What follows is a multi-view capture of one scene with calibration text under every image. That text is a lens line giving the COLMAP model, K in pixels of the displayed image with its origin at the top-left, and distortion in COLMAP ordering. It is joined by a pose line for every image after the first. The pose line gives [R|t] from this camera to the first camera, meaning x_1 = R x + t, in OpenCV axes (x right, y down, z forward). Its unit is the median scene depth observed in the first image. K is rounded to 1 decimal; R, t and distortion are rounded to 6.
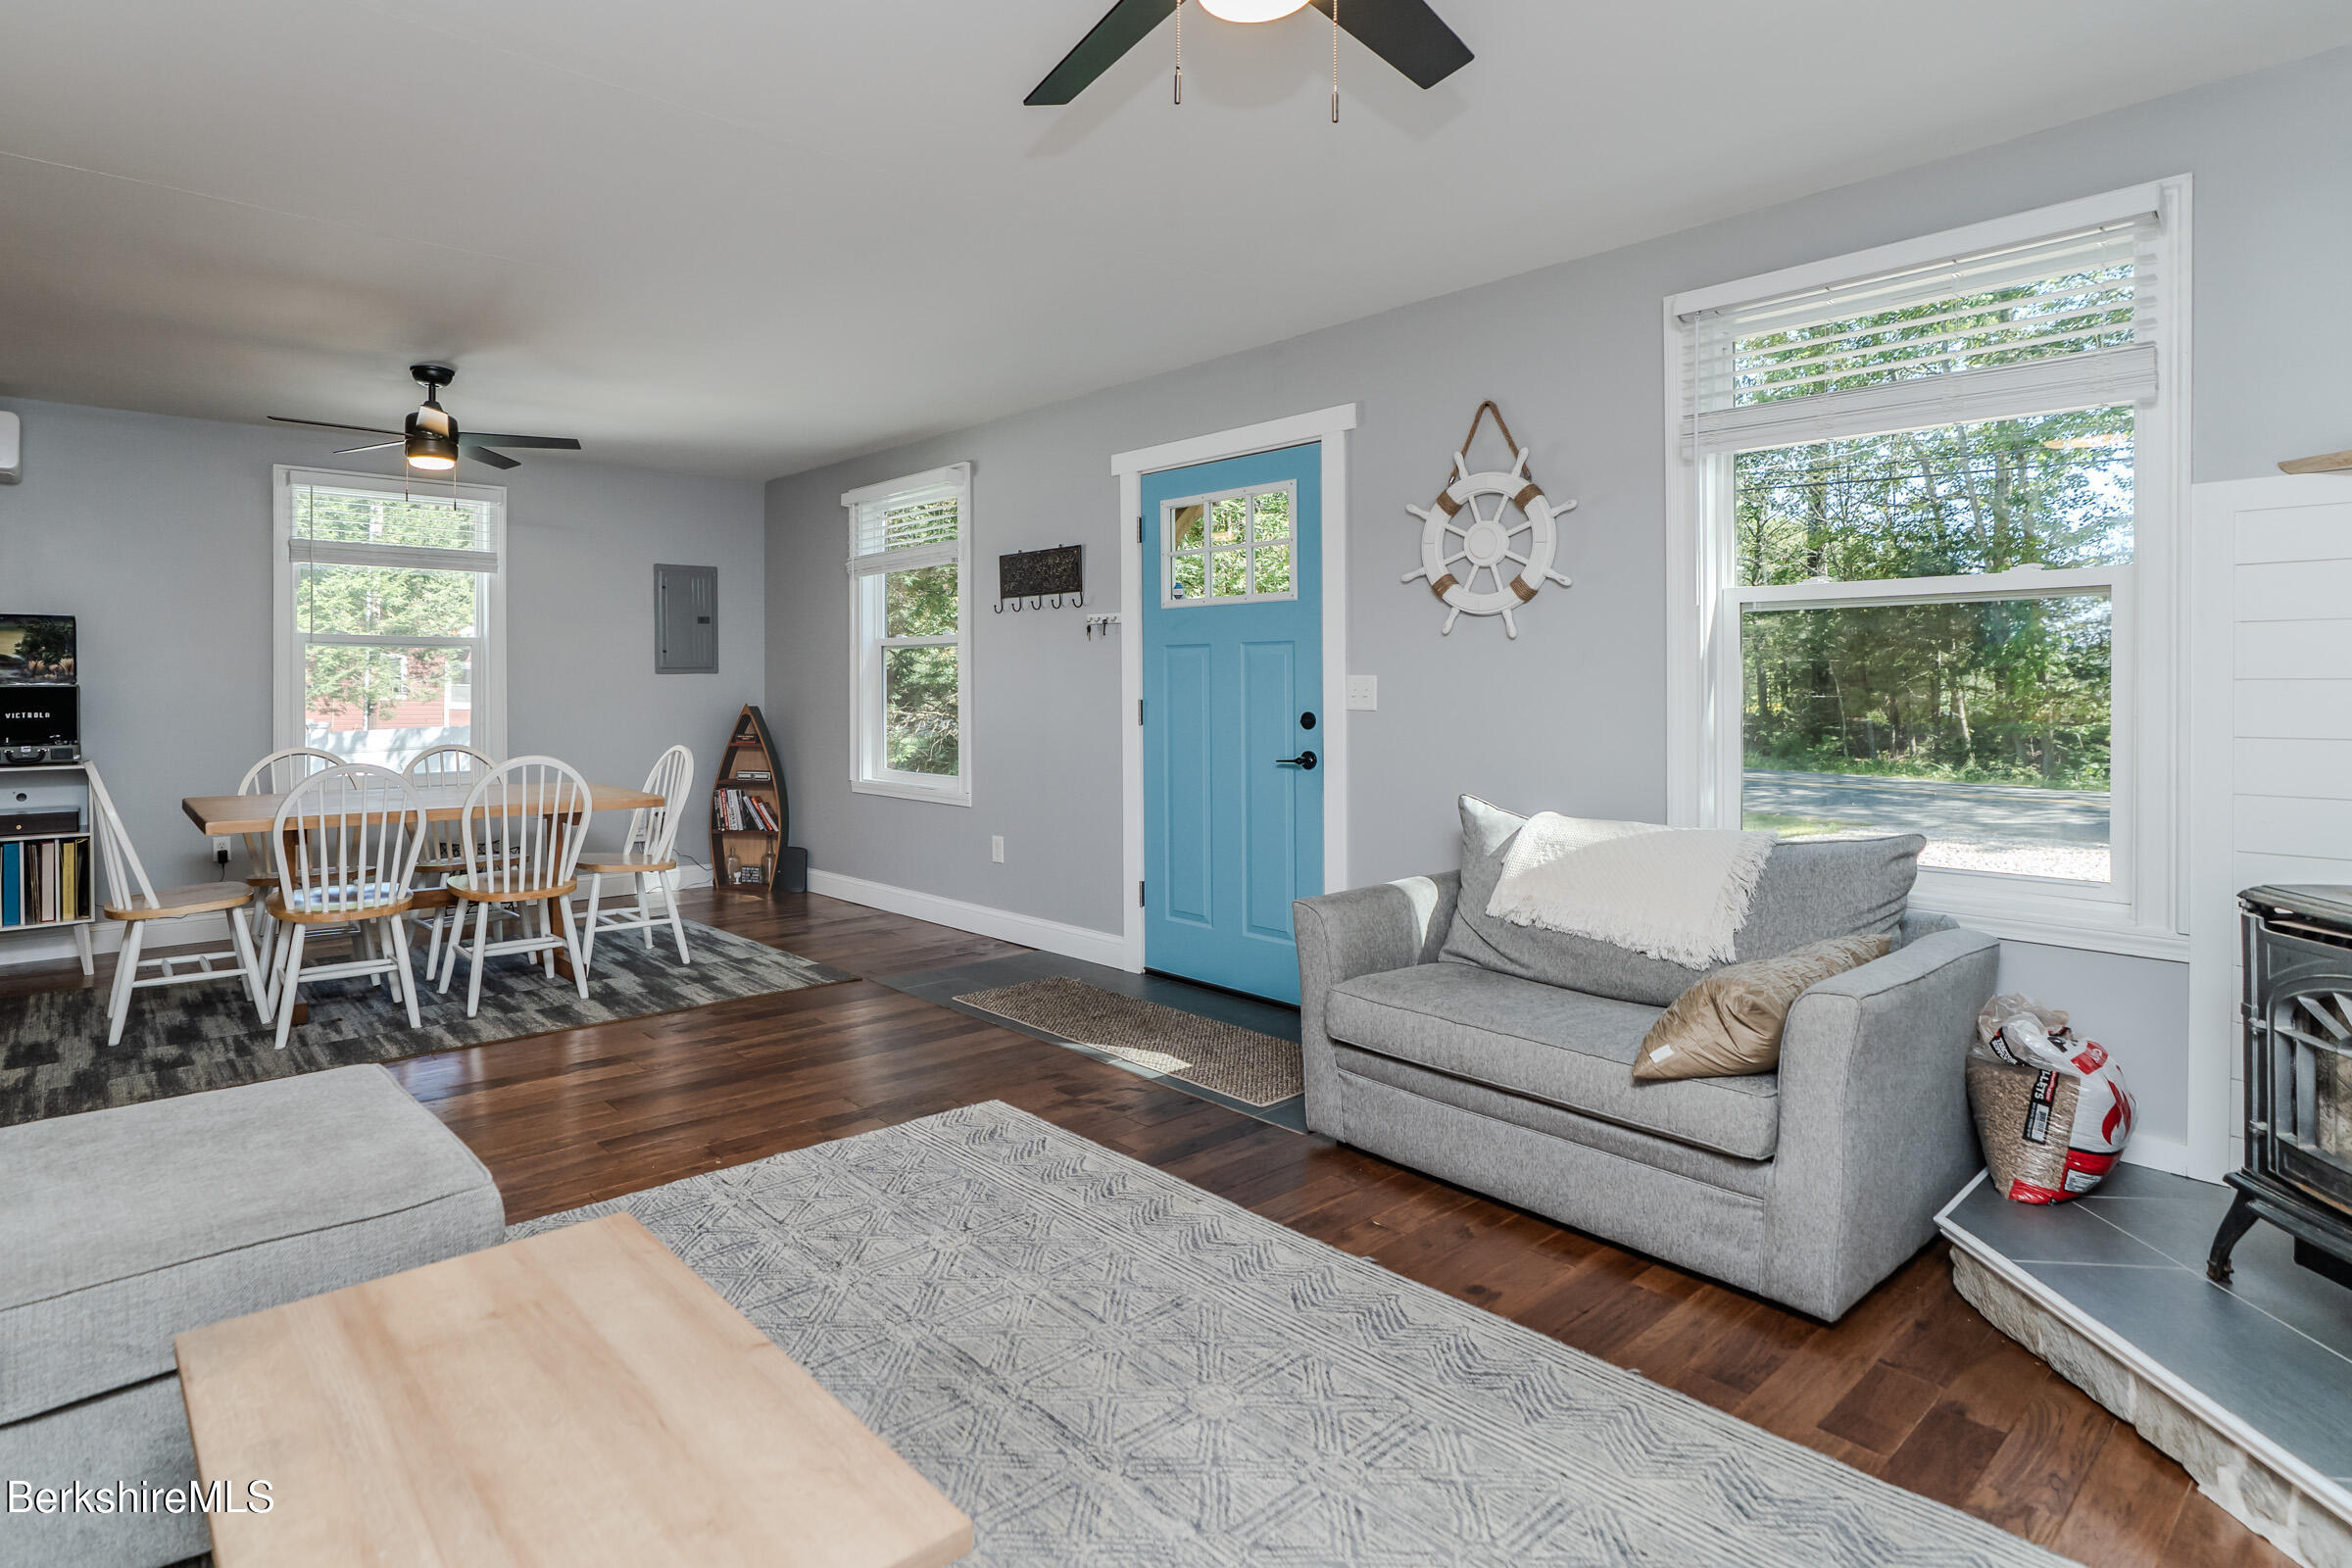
lens RADIAL K [[1209.9, 0, 1045.6], [0, 1209.9, 683.4], [0, 0, 1]] dist [0.013496, -0.000238]
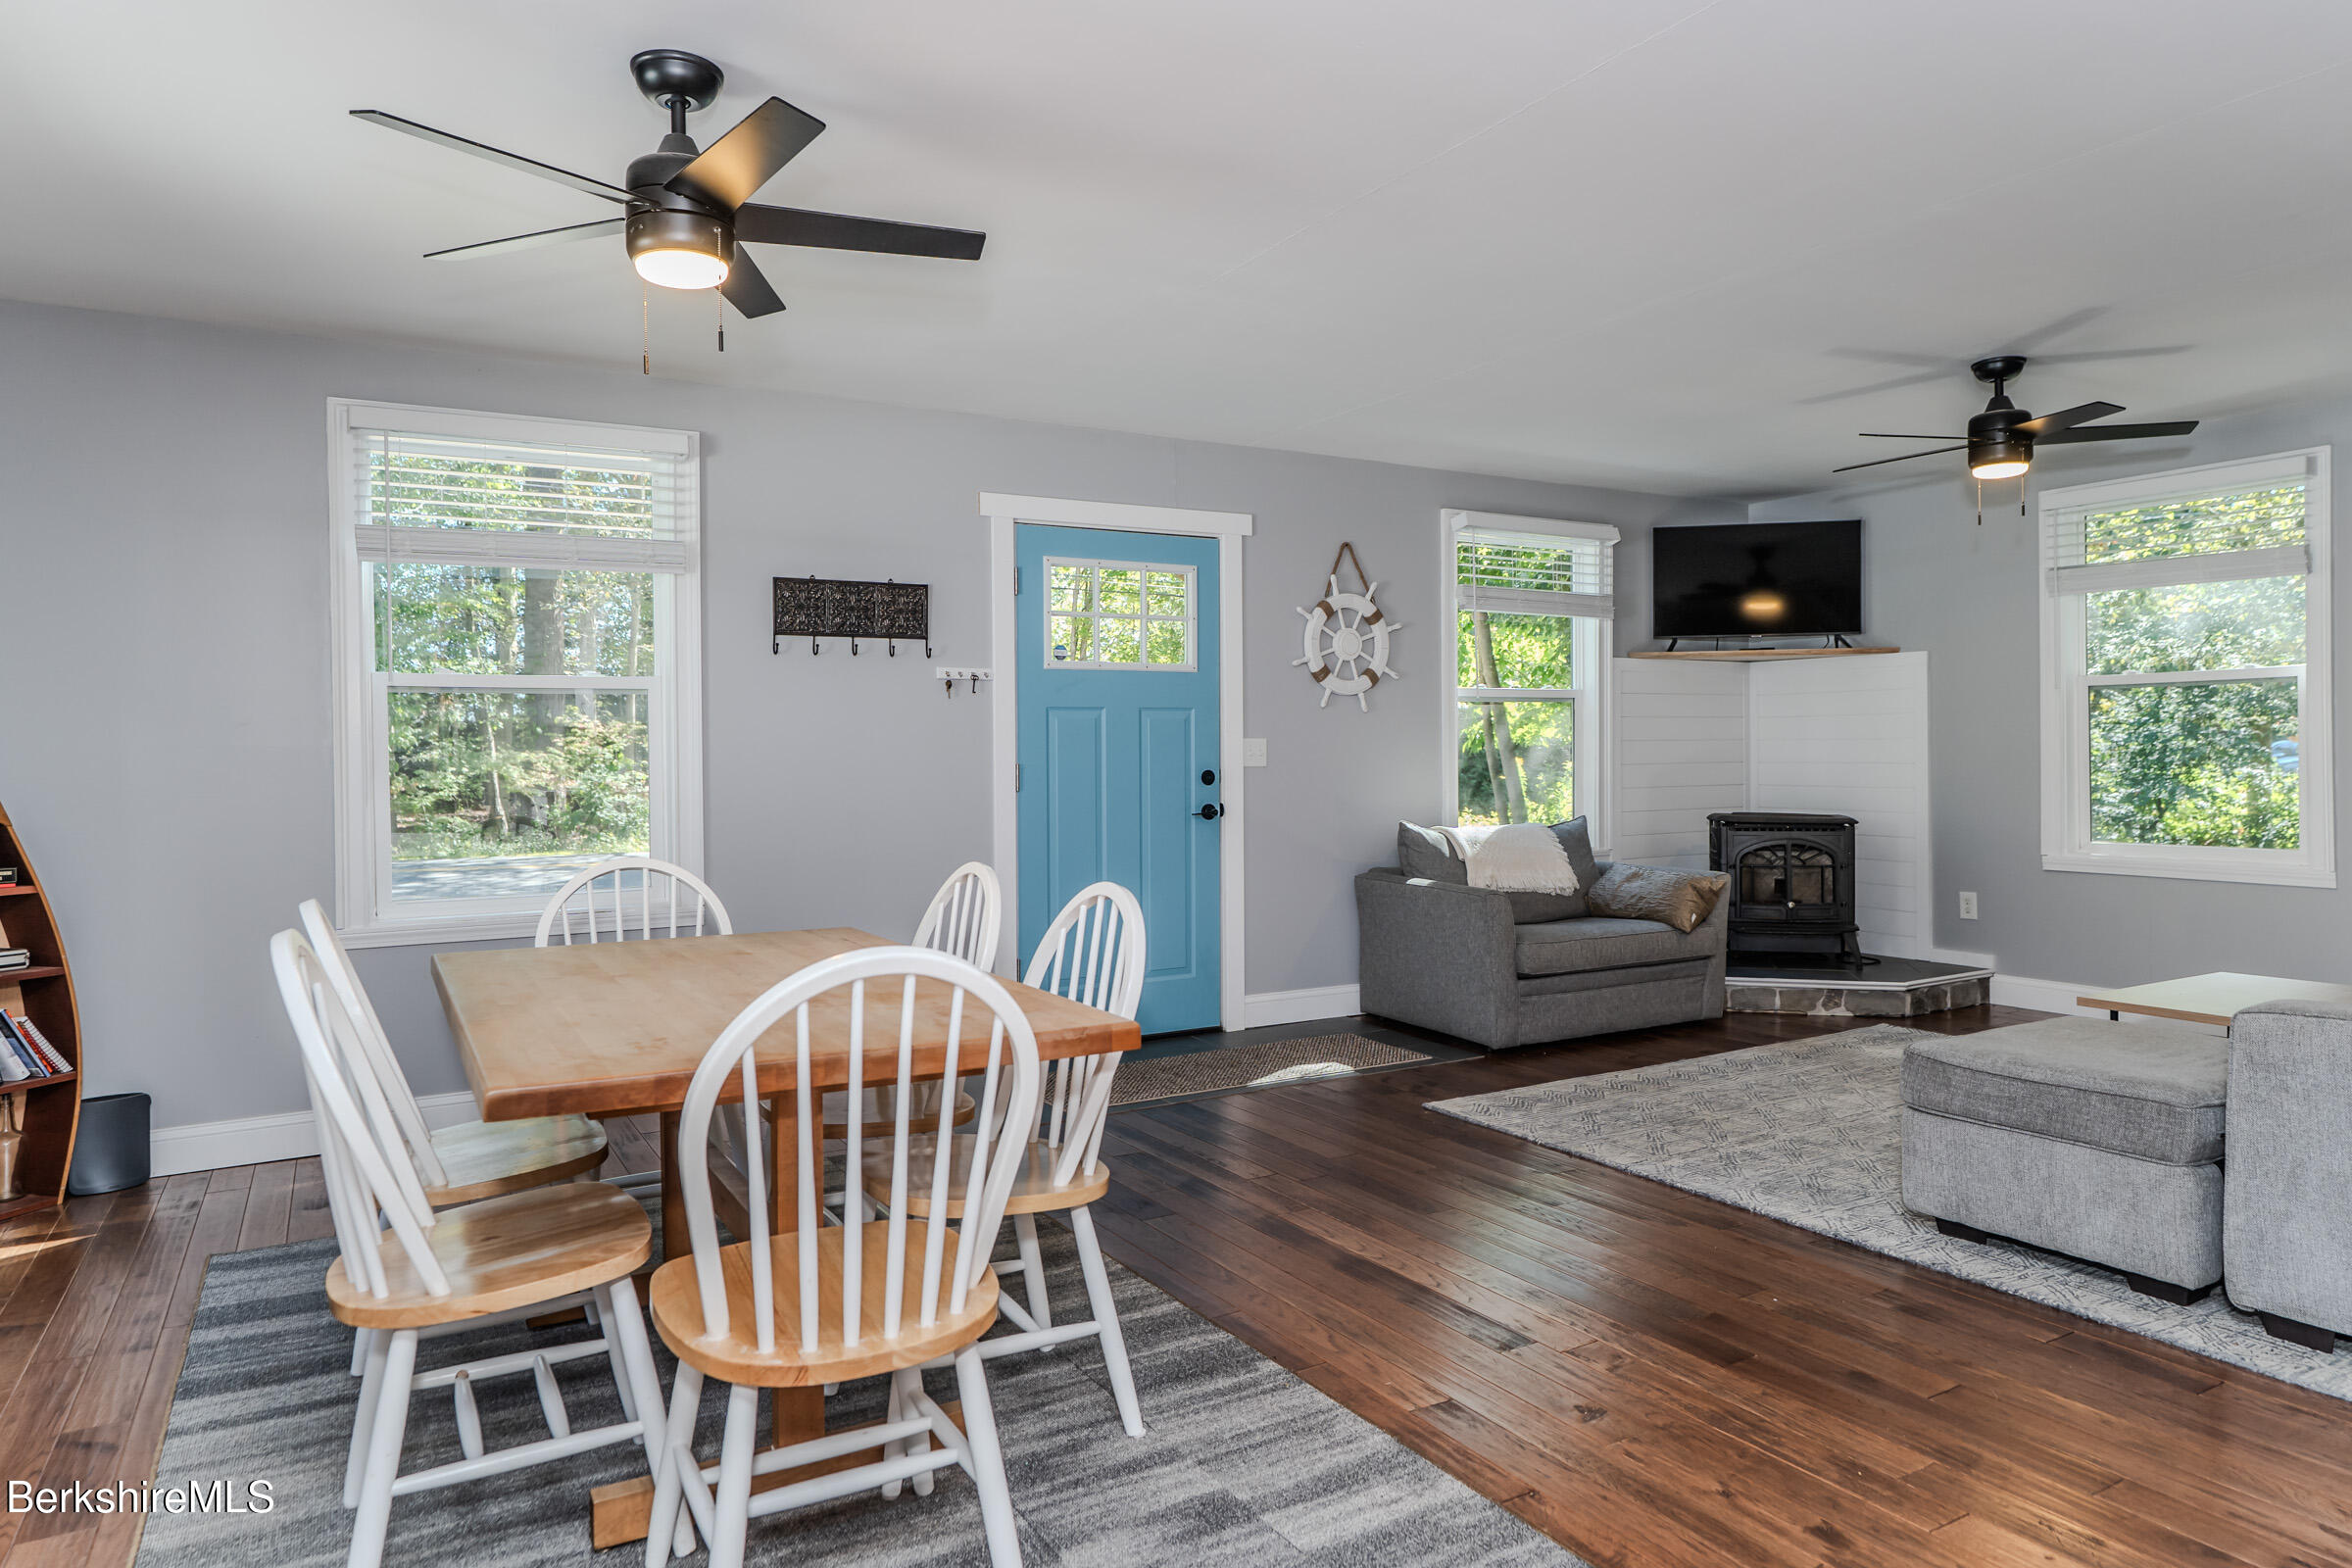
lens RADIAL K [[1425.9, 0, 1161.3], [0, 1425.9, 758.7], [0, 0, 1]] dist [0.000161, 0.003082]
pose [[0.168838, -0.005412, 0.985629, -0.967312], [0.009708, 0.999946, 0.003827, 0.005820], [-0.985596, 0.008922, 0.168881, 0.694864]]
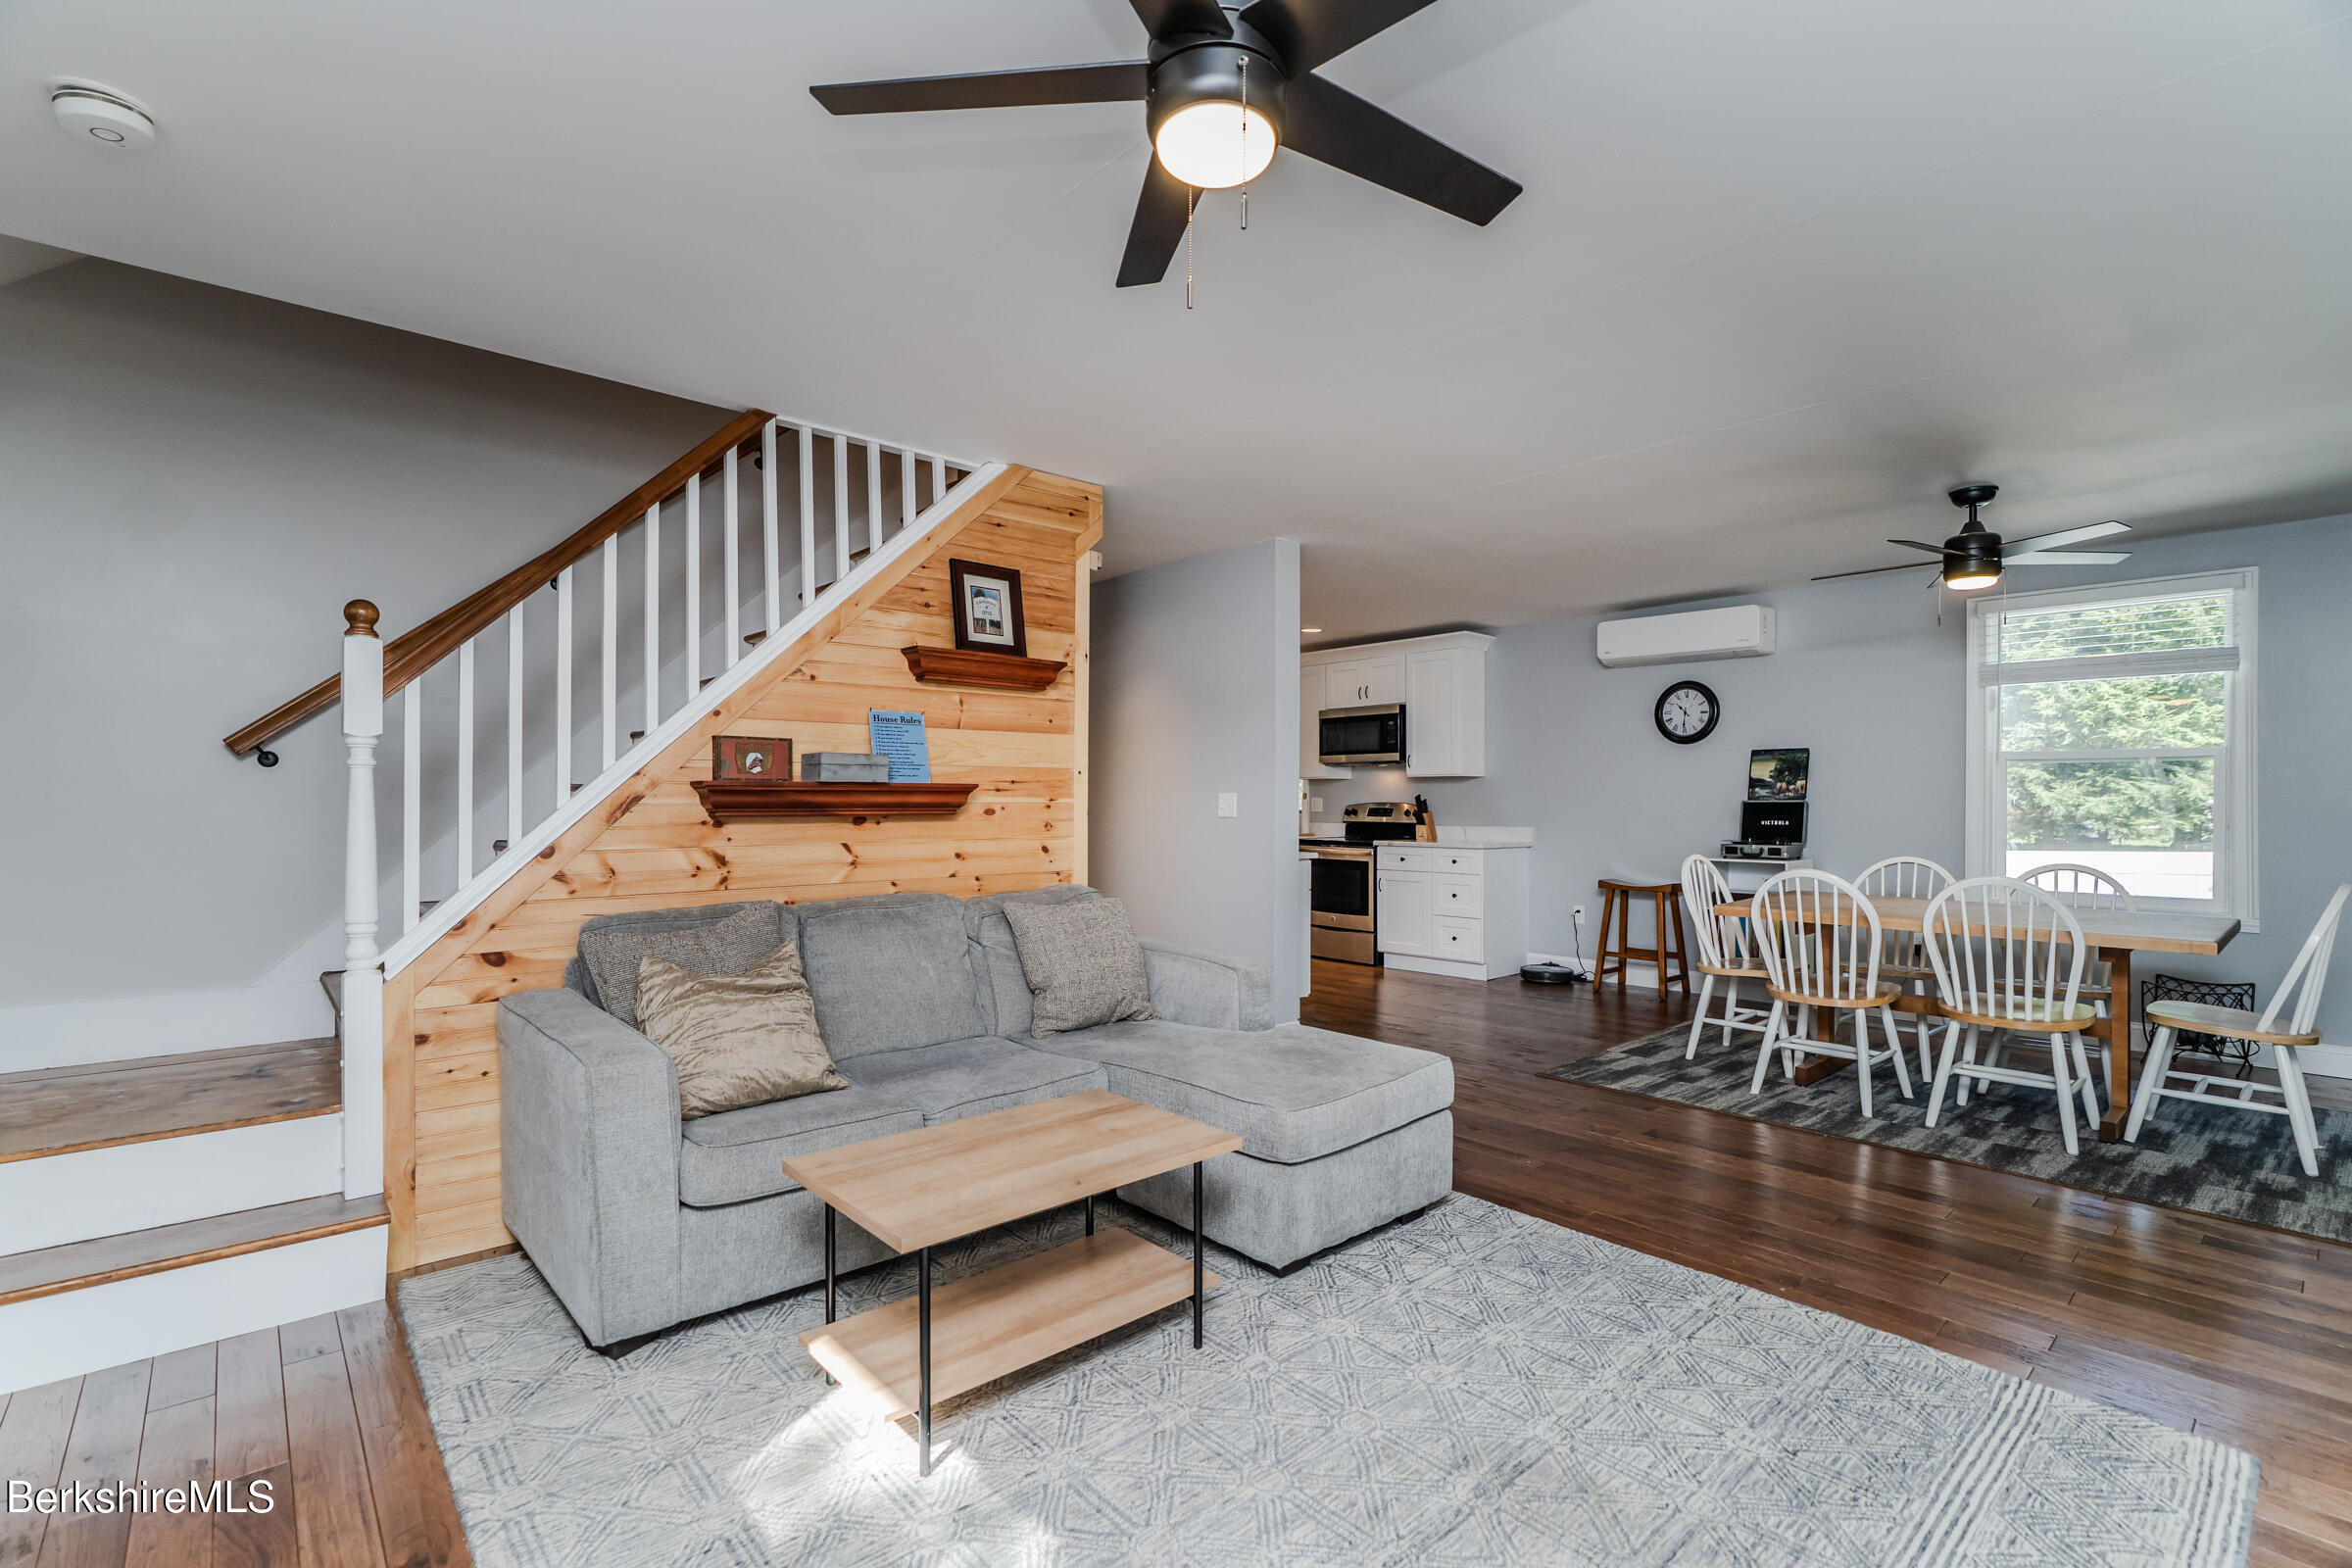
lens RADIAL K [[1072.4, 0, 1176.7], [0, 1072.4, 788.1], [0, 0, 1]] dist [0.004384, 0.001143]
pose [[0.048181, -0.011603, -0.998771, 0.343428], [0.000191, 0.999933, -0.011608, 0.001076], [0.998839, 0.000368, 0.048180, 0.282895]]
